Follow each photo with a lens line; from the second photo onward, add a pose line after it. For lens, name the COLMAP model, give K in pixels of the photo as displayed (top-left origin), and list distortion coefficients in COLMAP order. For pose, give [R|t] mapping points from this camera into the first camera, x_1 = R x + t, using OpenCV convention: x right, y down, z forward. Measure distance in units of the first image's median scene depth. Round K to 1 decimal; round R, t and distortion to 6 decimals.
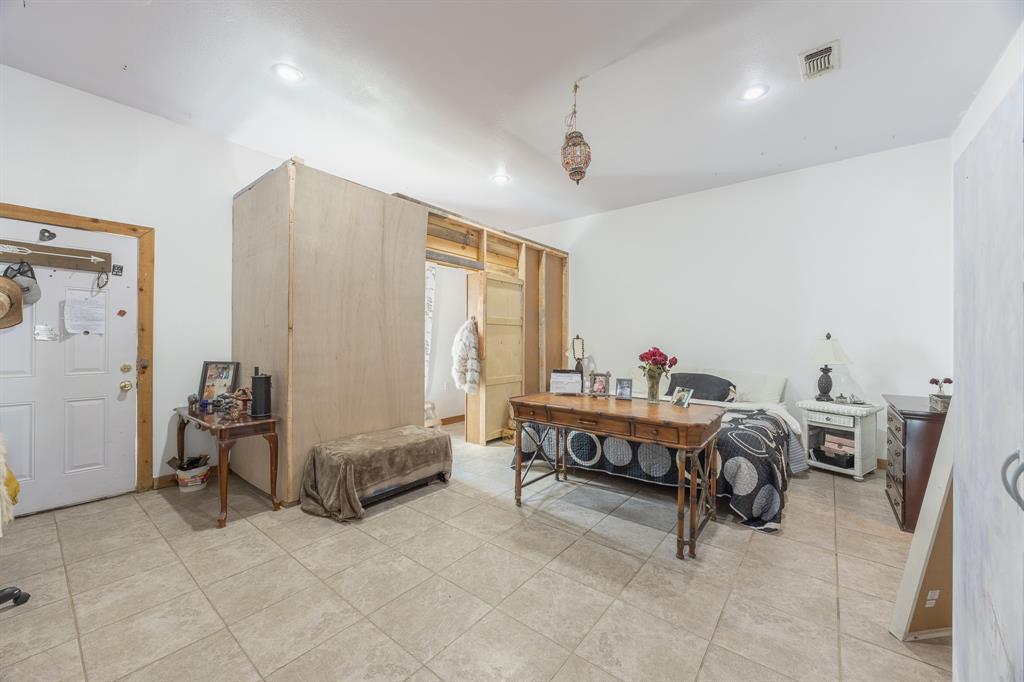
lens RADIAL K [[389.0, 0, 515.8], [0, 389.0, 340.2], [0, 0, 1]] dist [-0.006989, -0.000120]
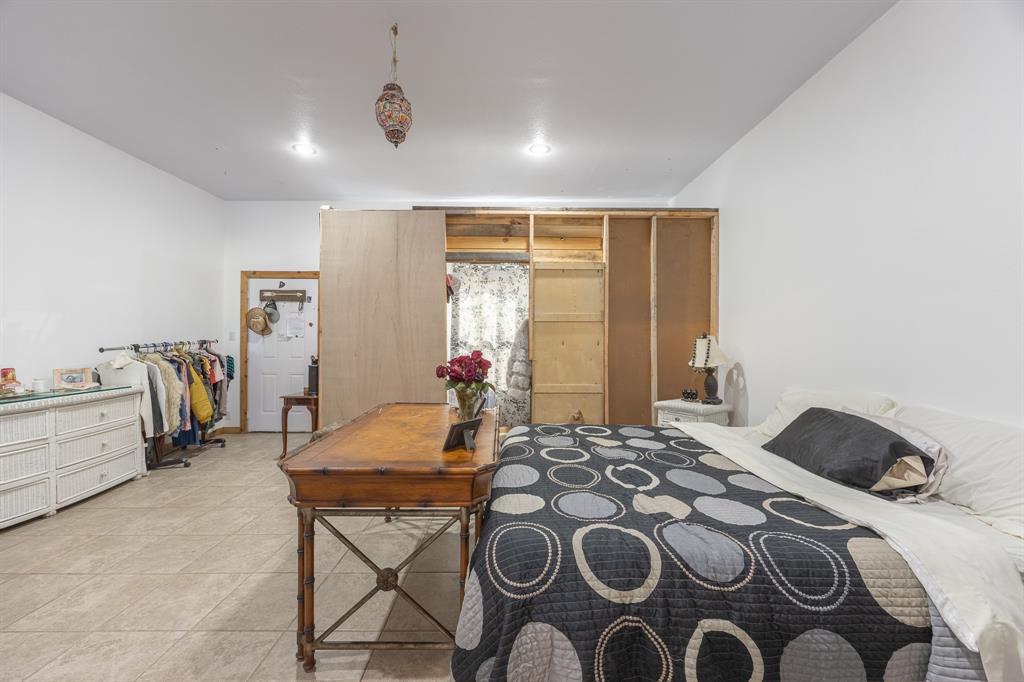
lens RADIAL K [[389.0, 0, 511.1], [0, 389.0, 341.1], [0, 0, 1]] dist [-0.006989, -0.000120]
pose [[0.628752, -0.000430, -0.777606, 0.666491], [0.000845, 1.000000, 0.000130, 0.002030], [0.777605, -0.000739, 0.628752, 0.483358]]
